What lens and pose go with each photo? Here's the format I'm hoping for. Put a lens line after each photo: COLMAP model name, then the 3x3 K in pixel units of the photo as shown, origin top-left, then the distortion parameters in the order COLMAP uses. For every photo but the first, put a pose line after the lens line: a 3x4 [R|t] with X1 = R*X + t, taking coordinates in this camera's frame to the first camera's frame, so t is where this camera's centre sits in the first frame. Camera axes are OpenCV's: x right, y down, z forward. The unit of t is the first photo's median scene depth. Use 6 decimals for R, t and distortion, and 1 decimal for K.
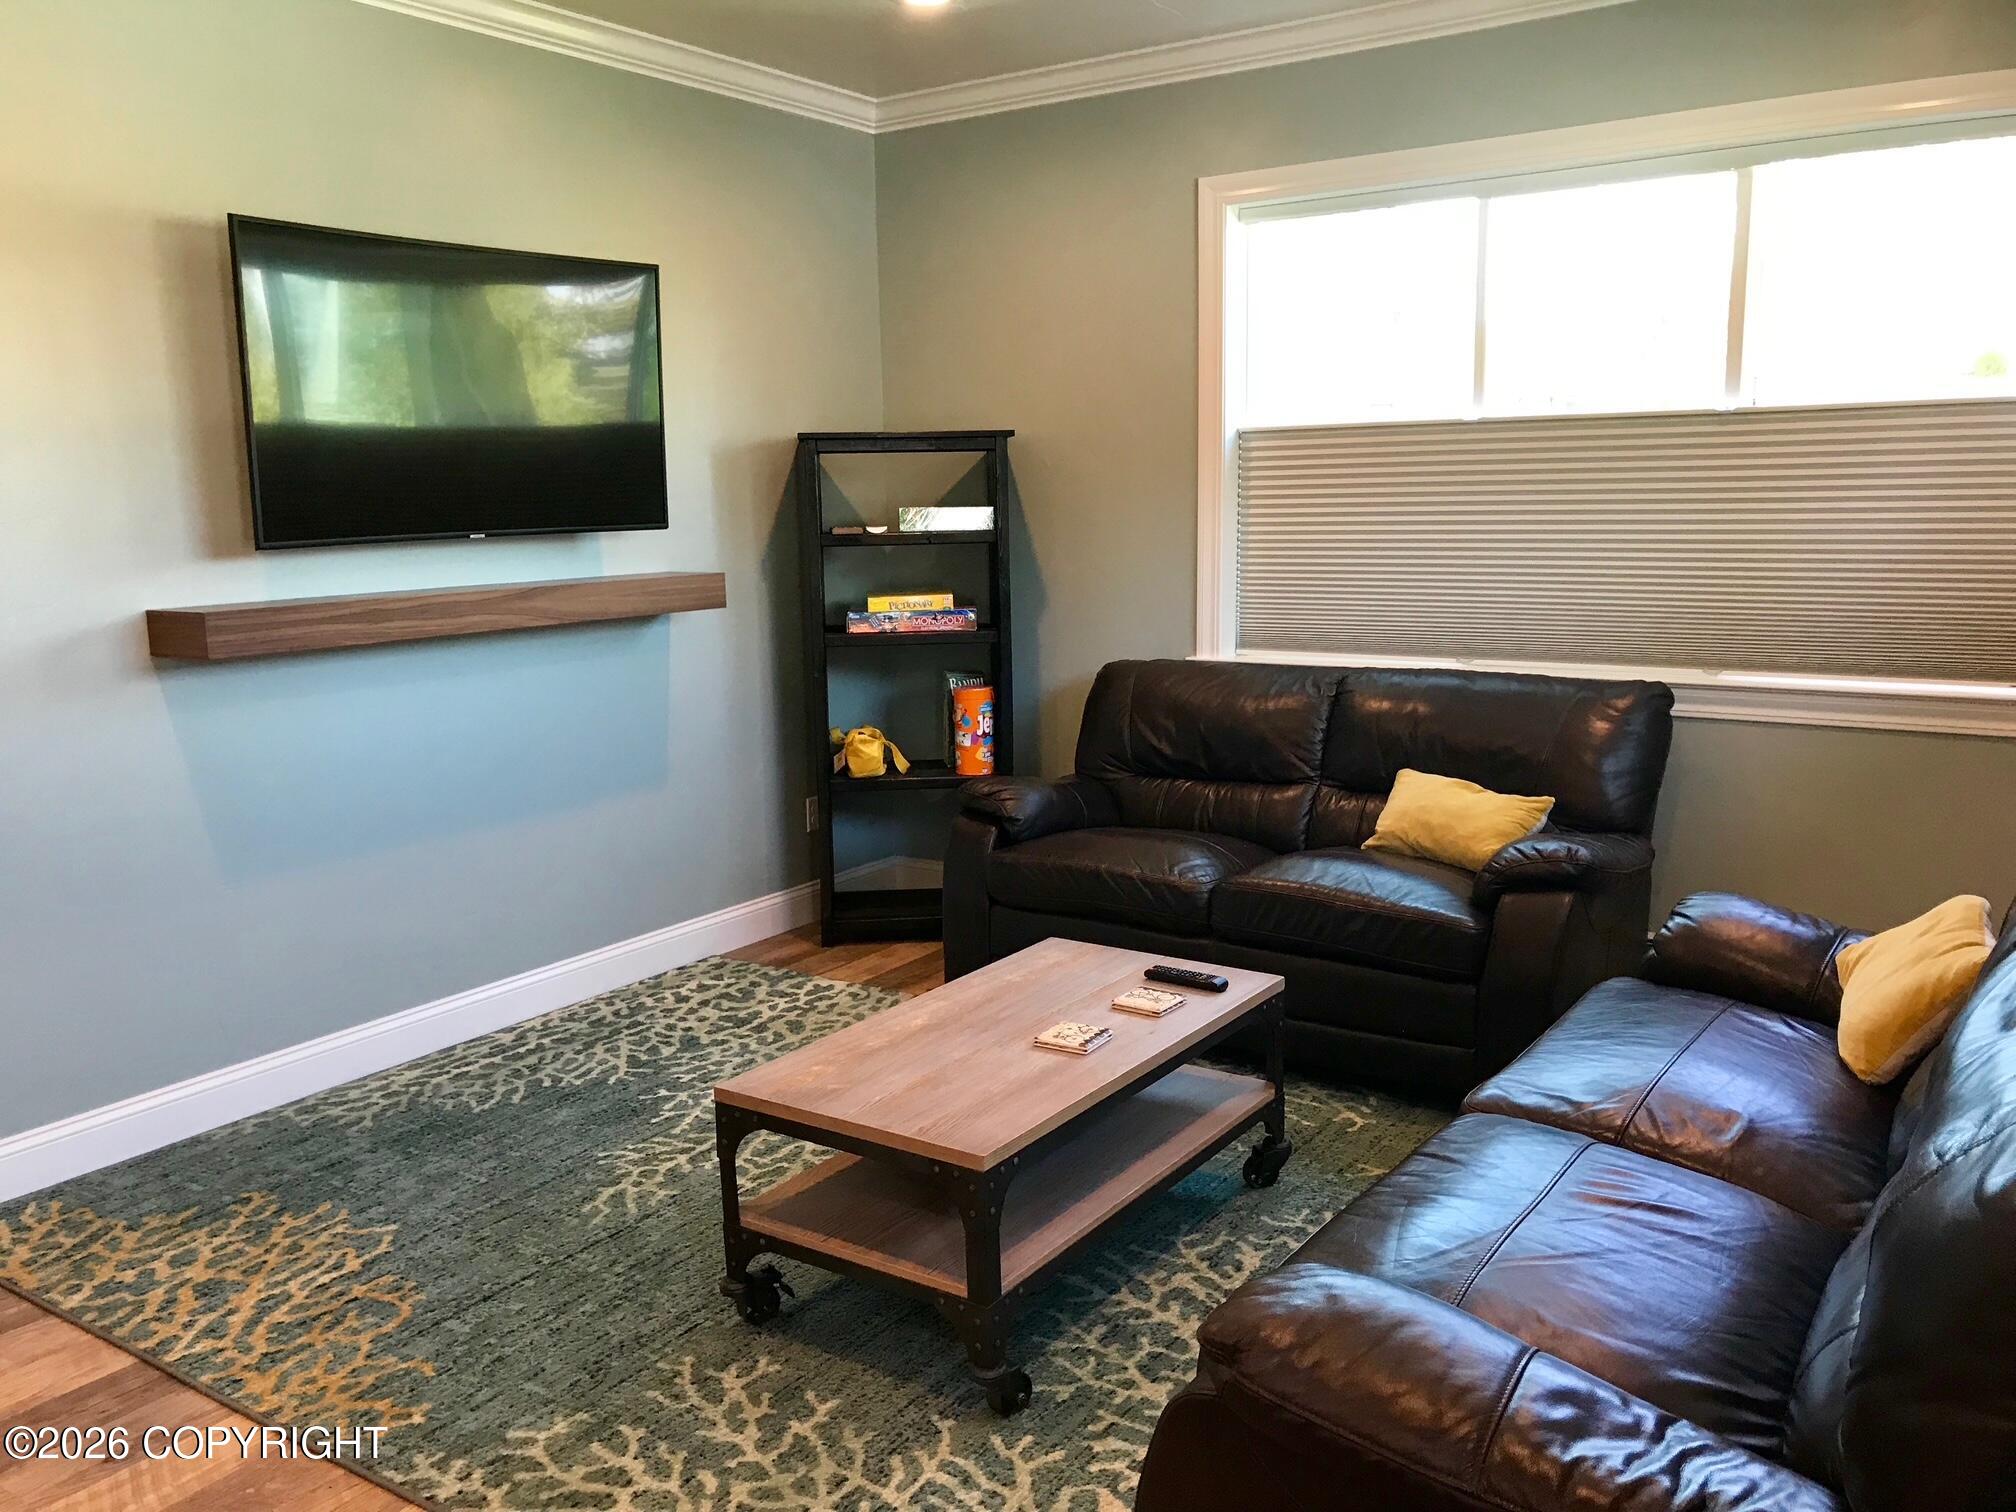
lens RADIAL K [[1648.5, 0, 988.1], [0, 1648.5, 739.0], [0, 0, 1]] dist [0.043650, -0.049617]
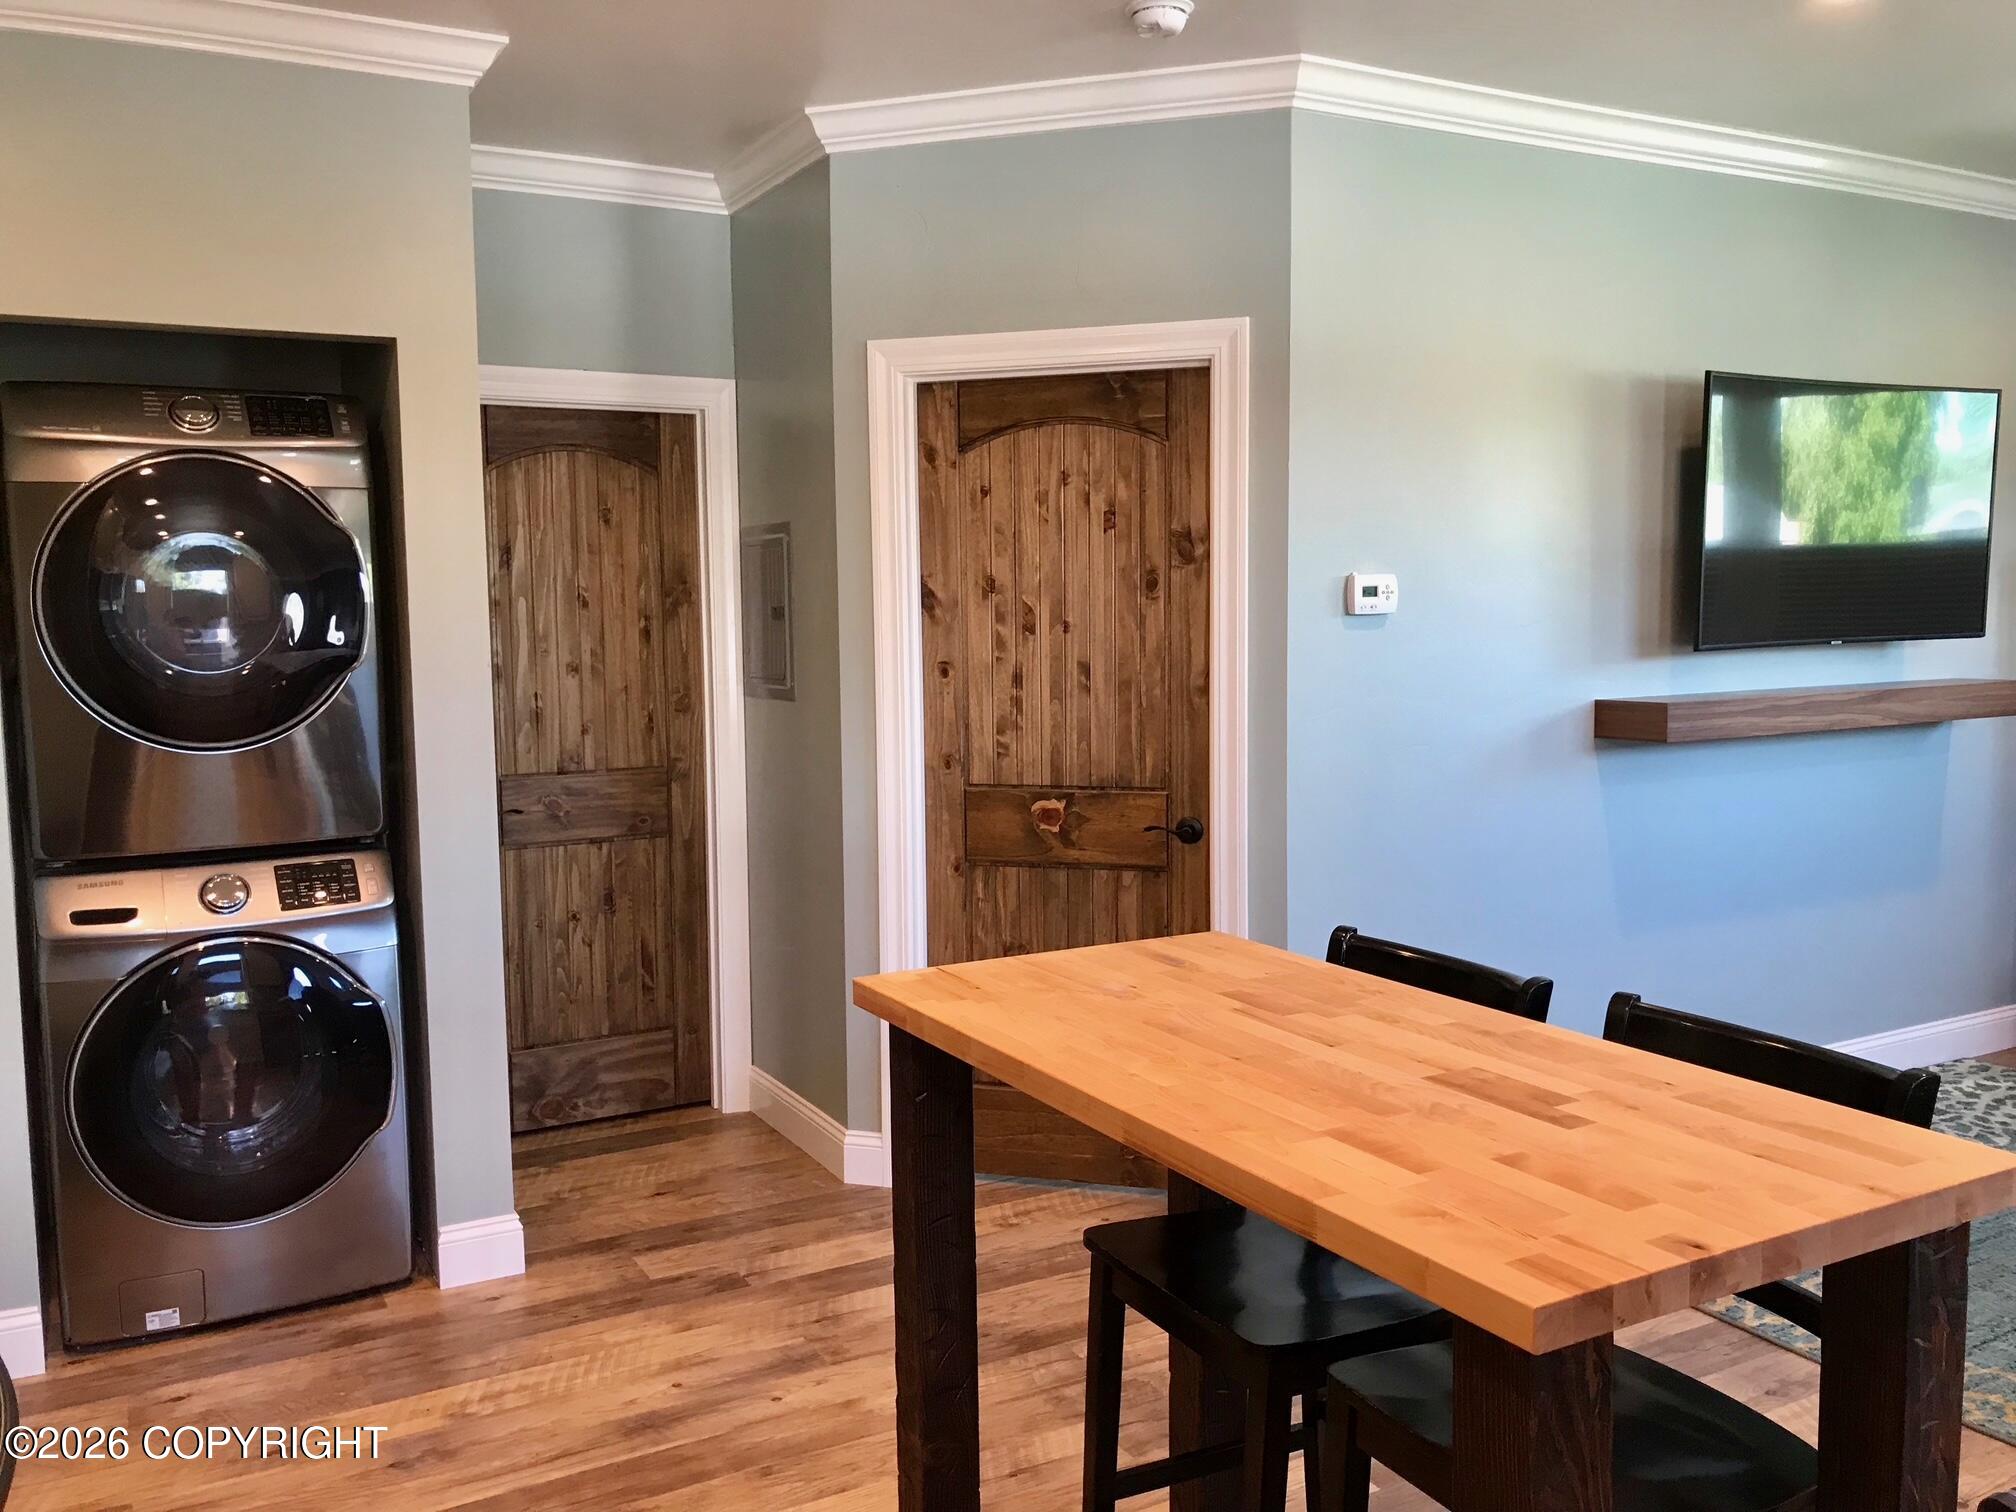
lens RADIAL K [[1648.5, 0, 988.1], [0, 1648.5, 739.0], [0, 0, 1]] dist [0.043650, -0.049617]
pose [[0.893662, 0.043683, -0.446610, -0.291359], [-0.071752, 0.996356, -0.046120, 0.030589], [0.442968, 0.073261, 0.893539, -0.215715]]
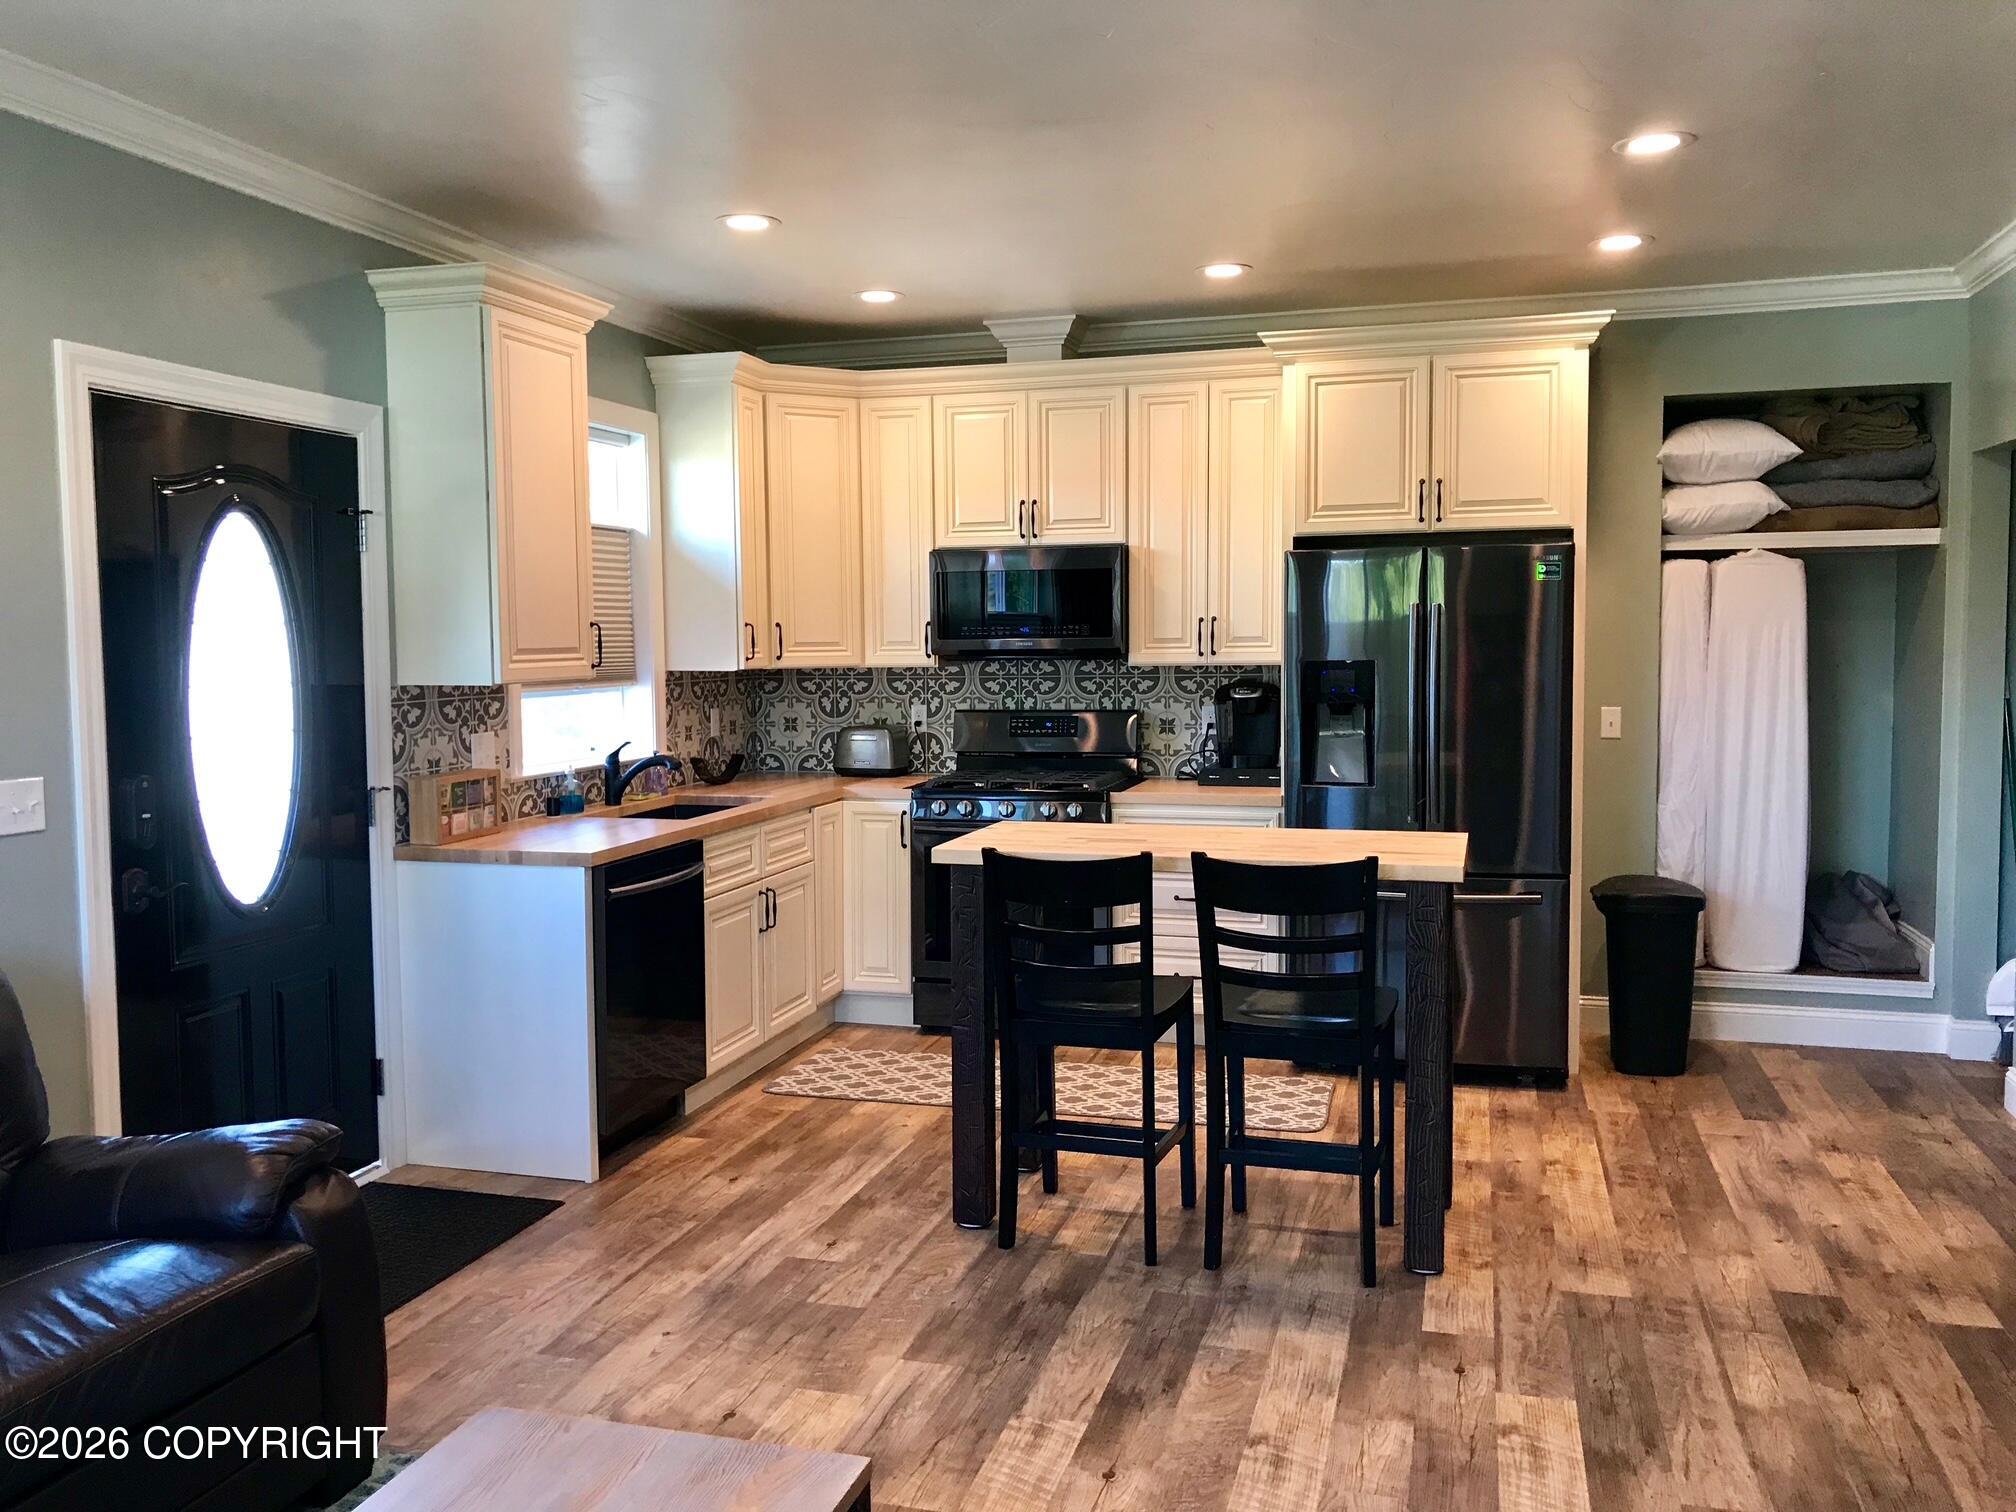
lens RADIAL K [[1648.5, 0, 988.1], [0, 1648.5, 739.0], [0, 0, 1]] dist [0.043650, -0.049617]
pose [[-0.947716, 0.052438, -0.314778, 0.000887], [-0.019099, 0.975318, 0.219979, -0.171942], [0.318544, 0.214490, -0.923322, 1.028585]]
